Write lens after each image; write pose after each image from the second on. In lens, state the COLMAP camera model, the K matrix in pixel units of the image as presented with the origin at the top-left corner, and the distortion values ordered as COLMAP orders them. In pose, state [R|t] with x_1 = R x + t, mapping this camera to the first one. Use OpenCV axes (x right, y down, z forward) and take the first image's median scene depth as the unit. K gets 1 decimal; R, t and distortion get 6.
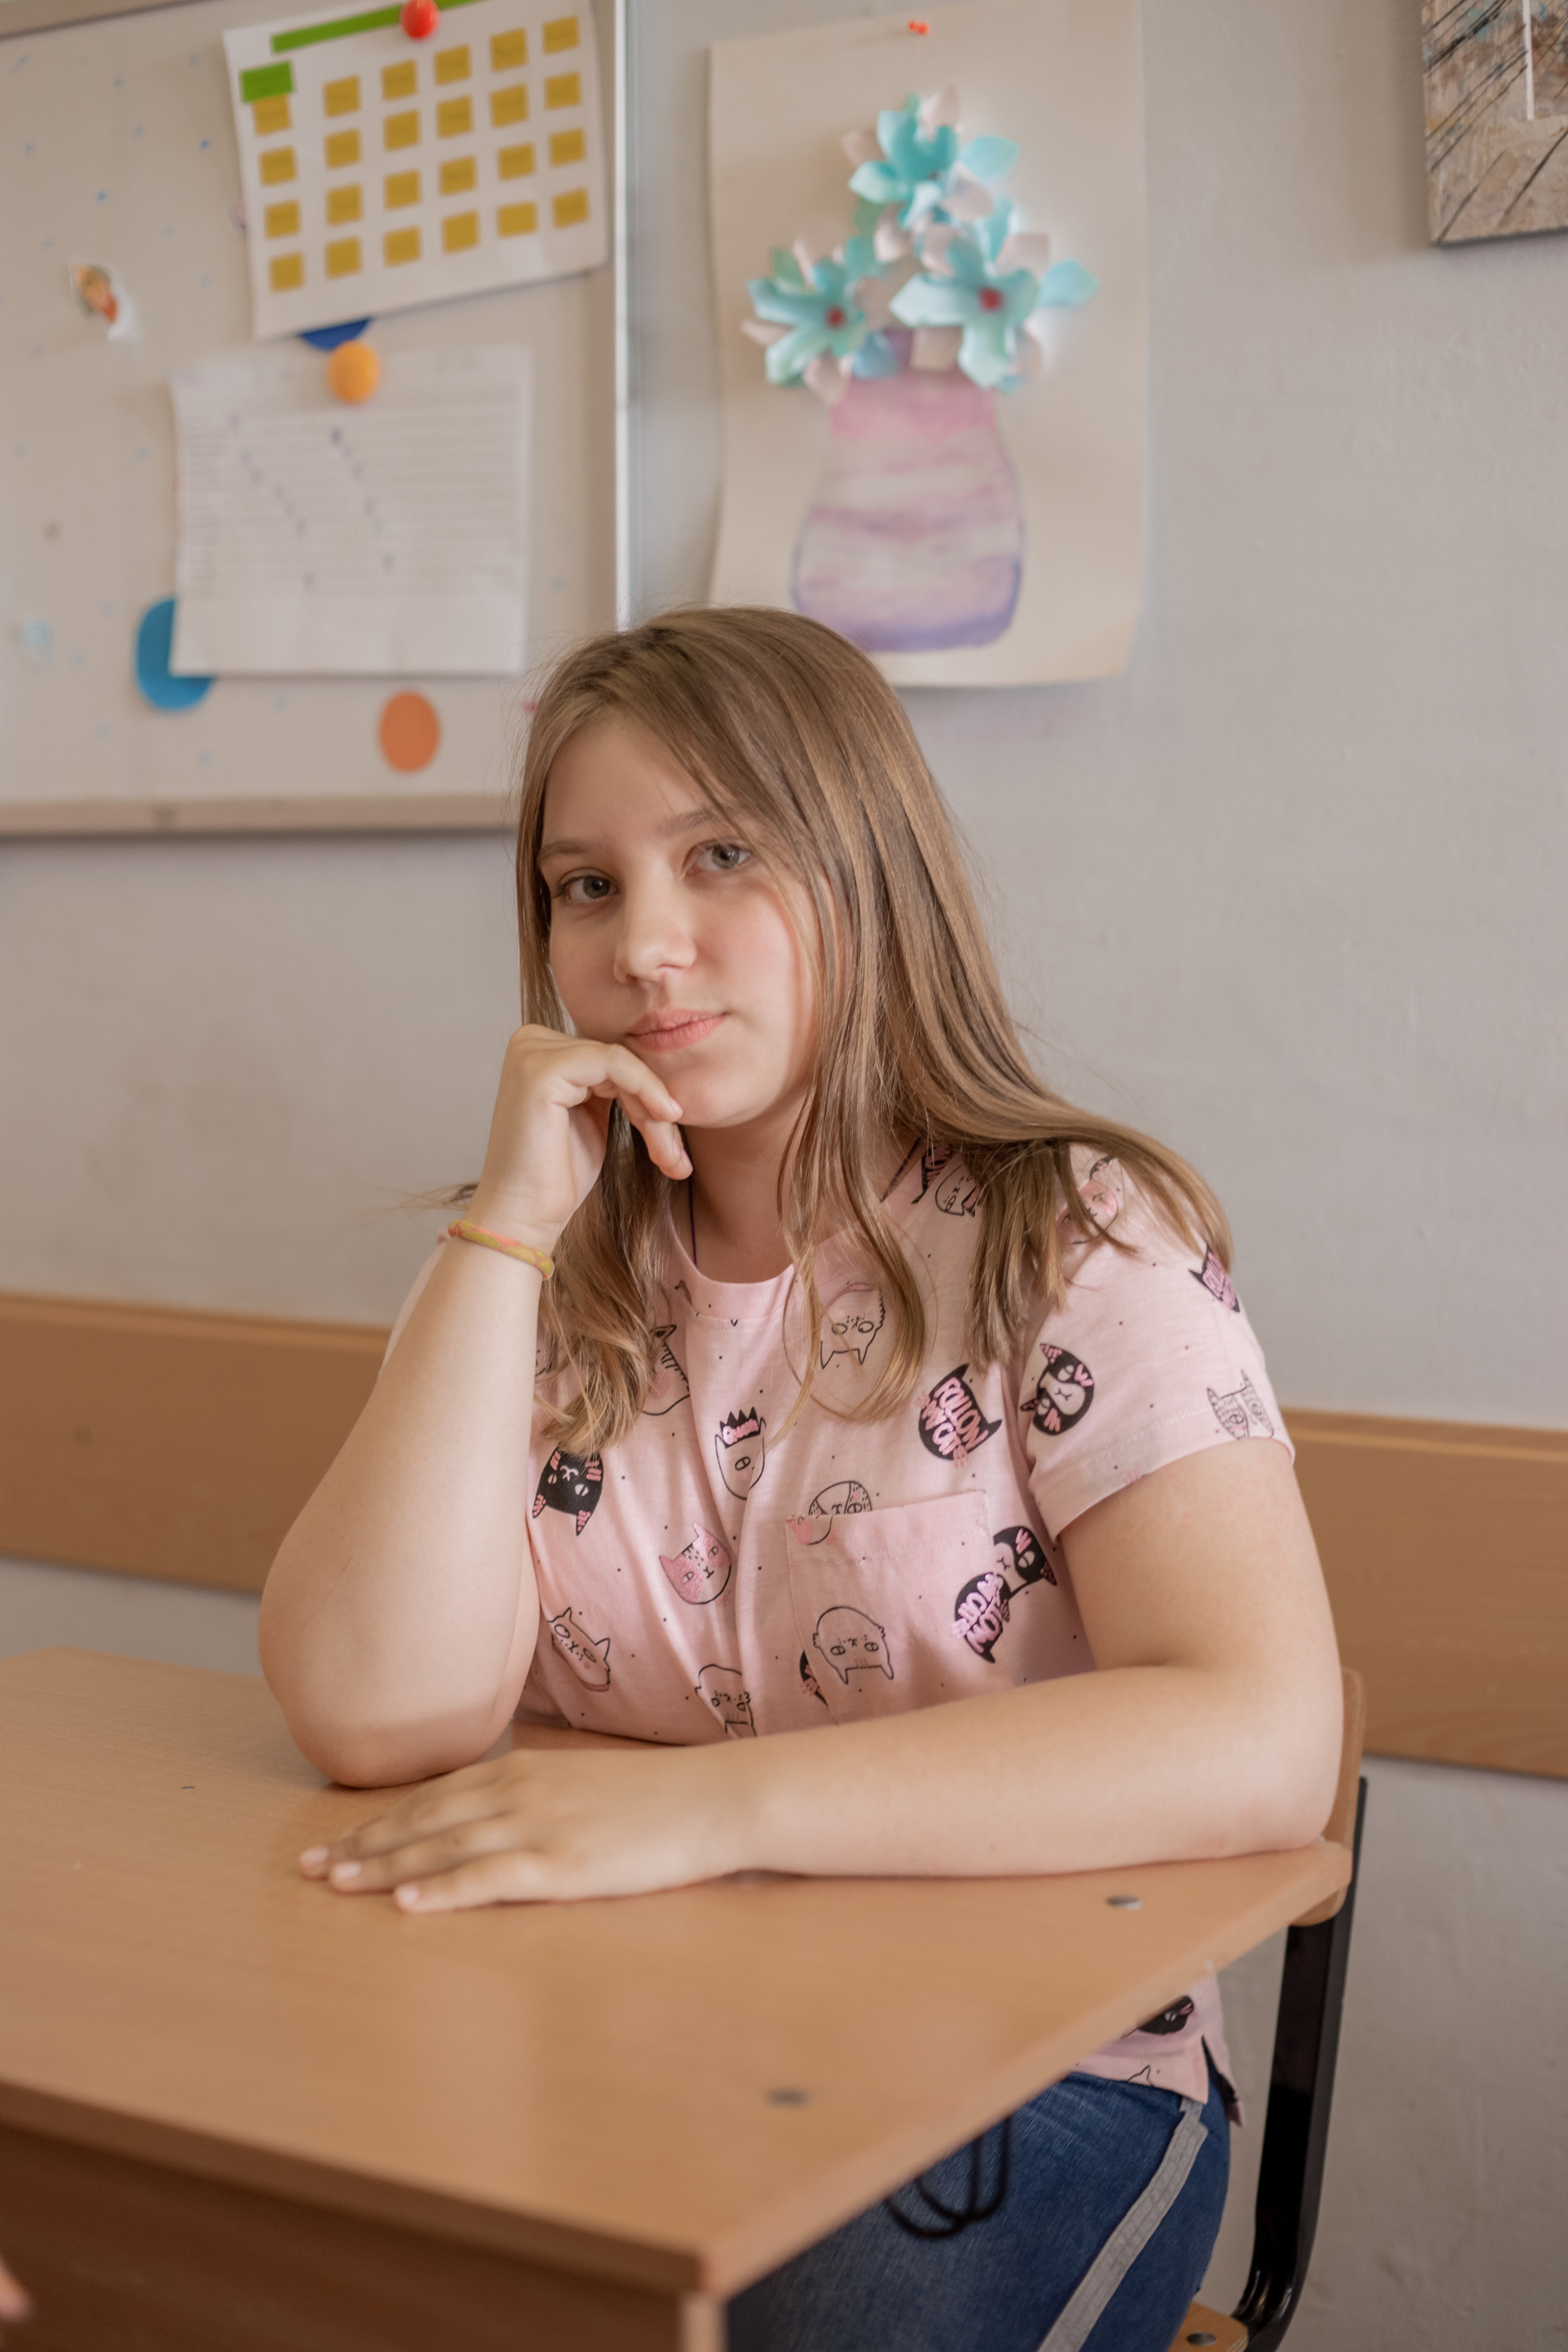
lens RADIAL K [[3451.4, 0, 783.9], [0, 3451.4, 1172.3], [0, 0, 1]] dist [-0.138155, 0.000000]
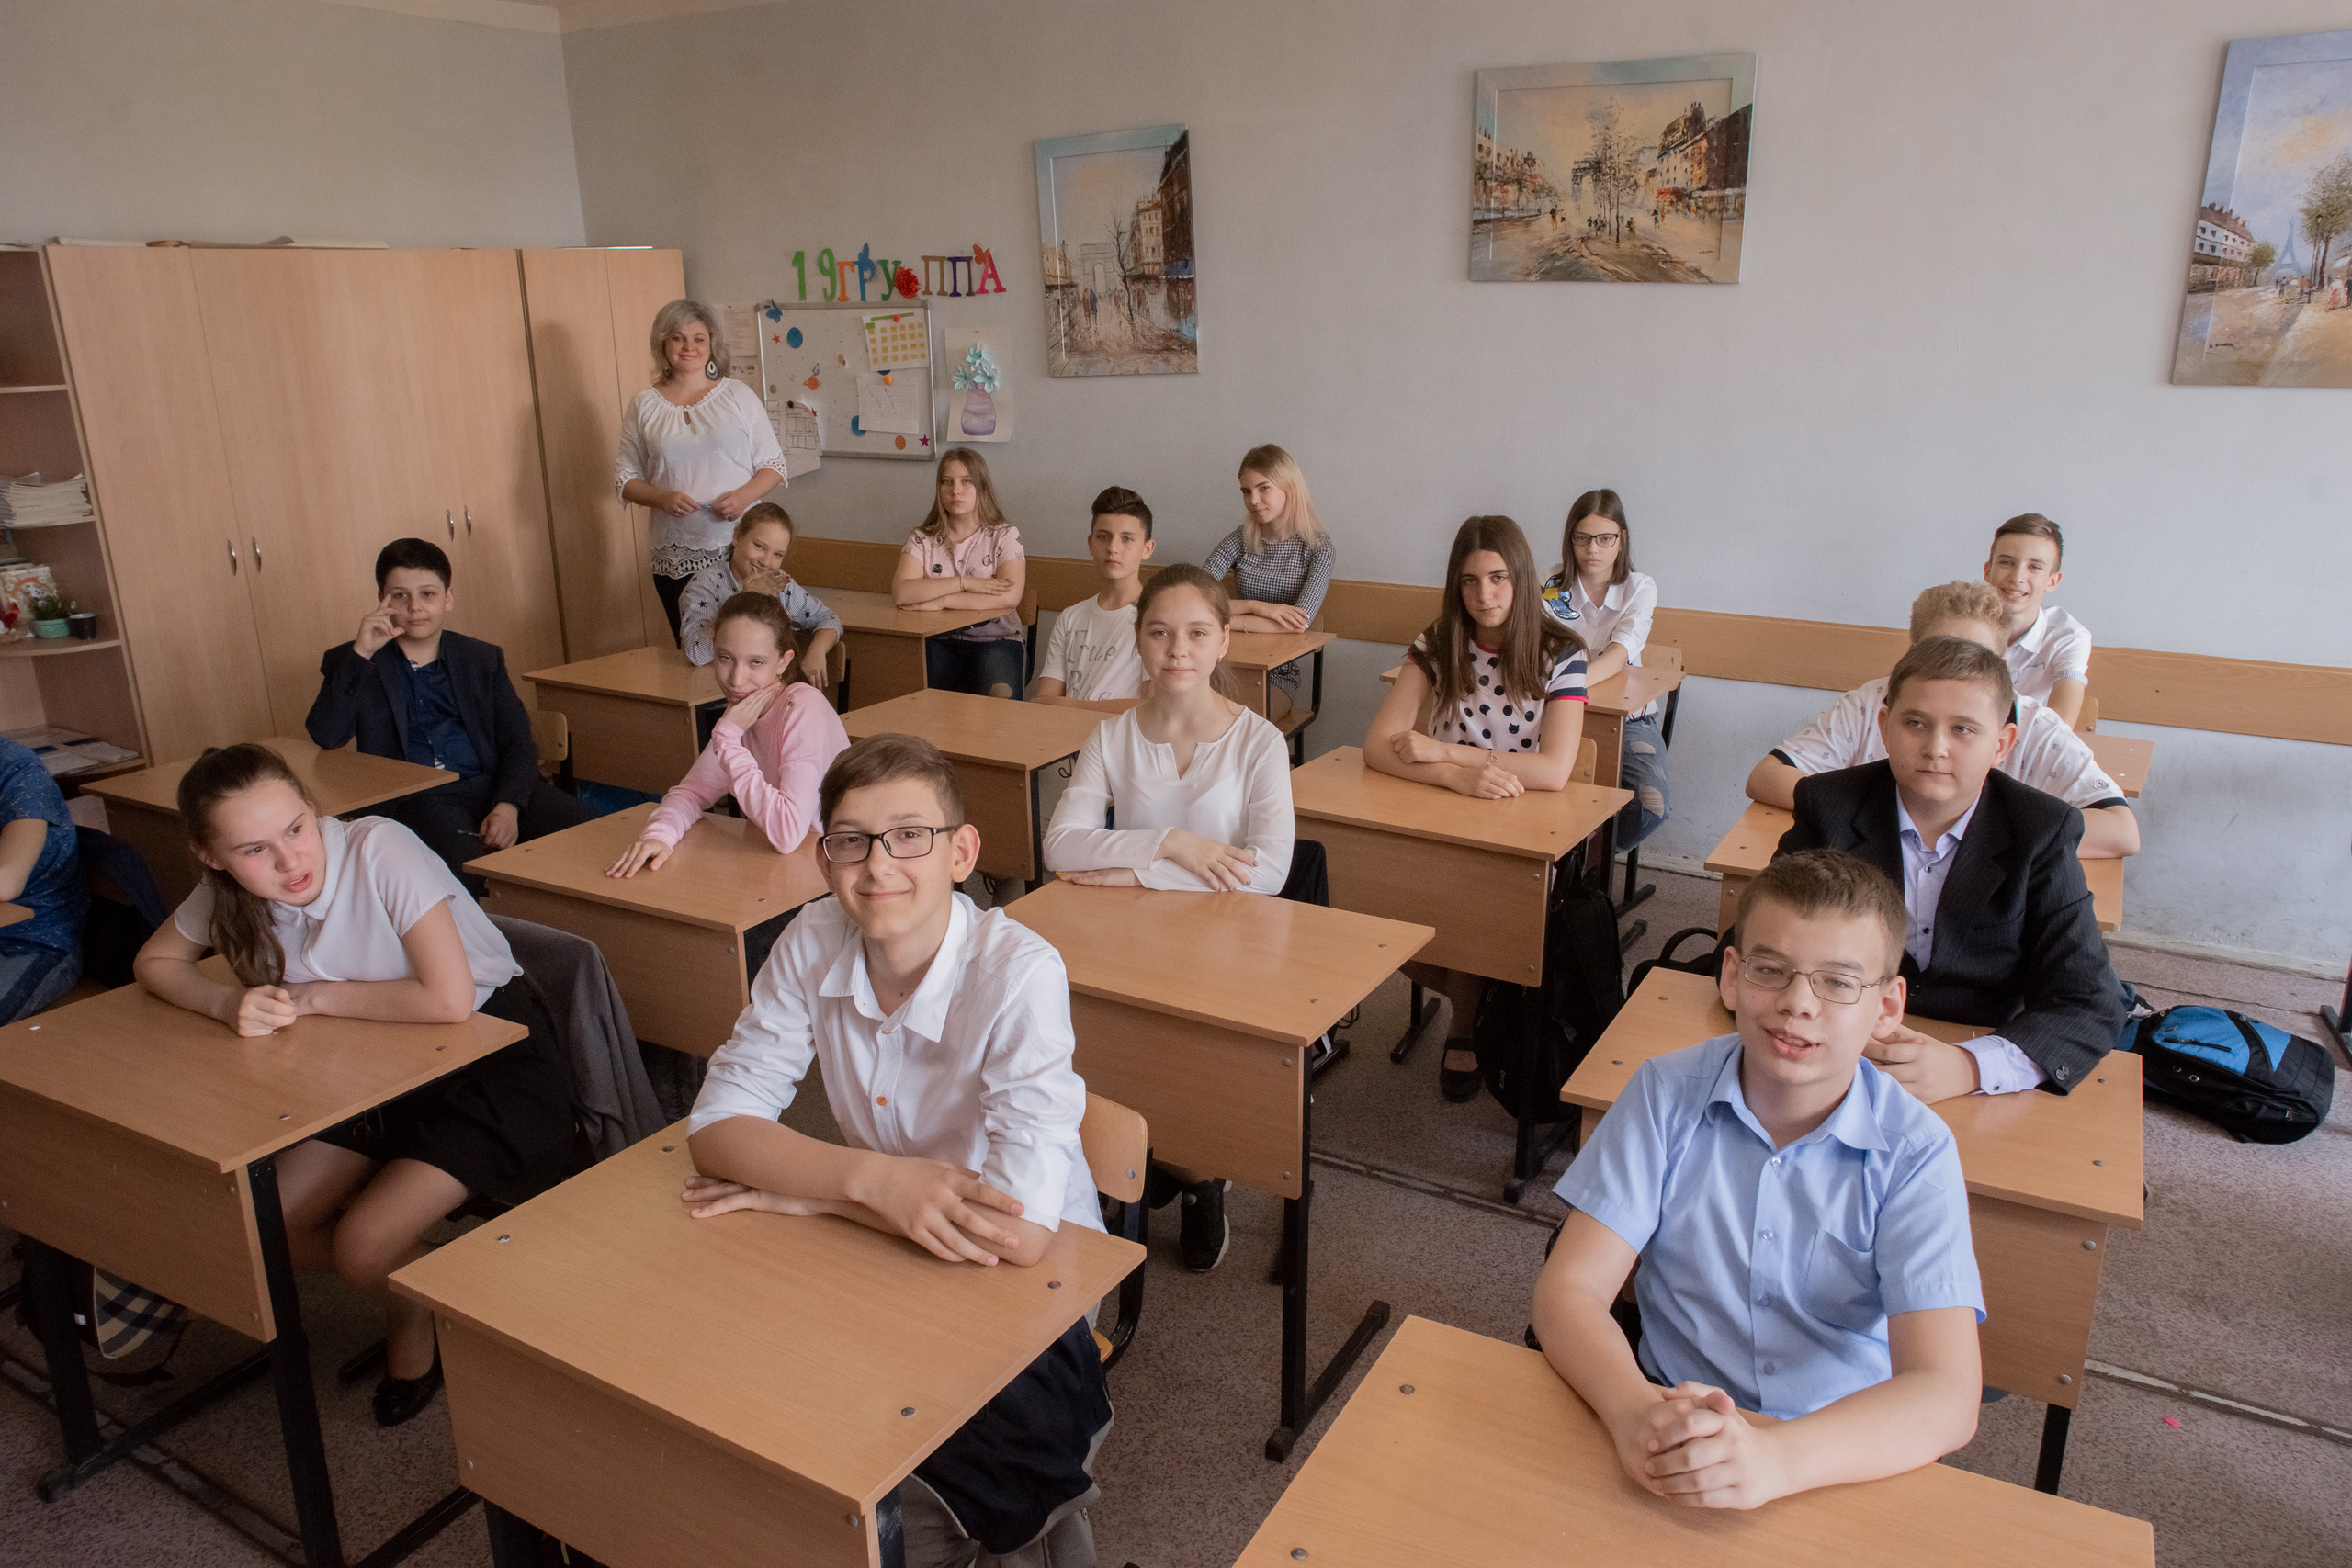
lens RADIAL K [[1628.4, 0, 1174.8], [0, 1628.4, 776.8], [0, 0, 1]] dist [-0.091753, 0.086274]
pose [[0.999616, -0.007994, 0.026535, 0.288118], [0.003089, 0.983671, 0.179948, -0.064969], [-0.027540, -0.179797, 0.983318, -1.864845]]
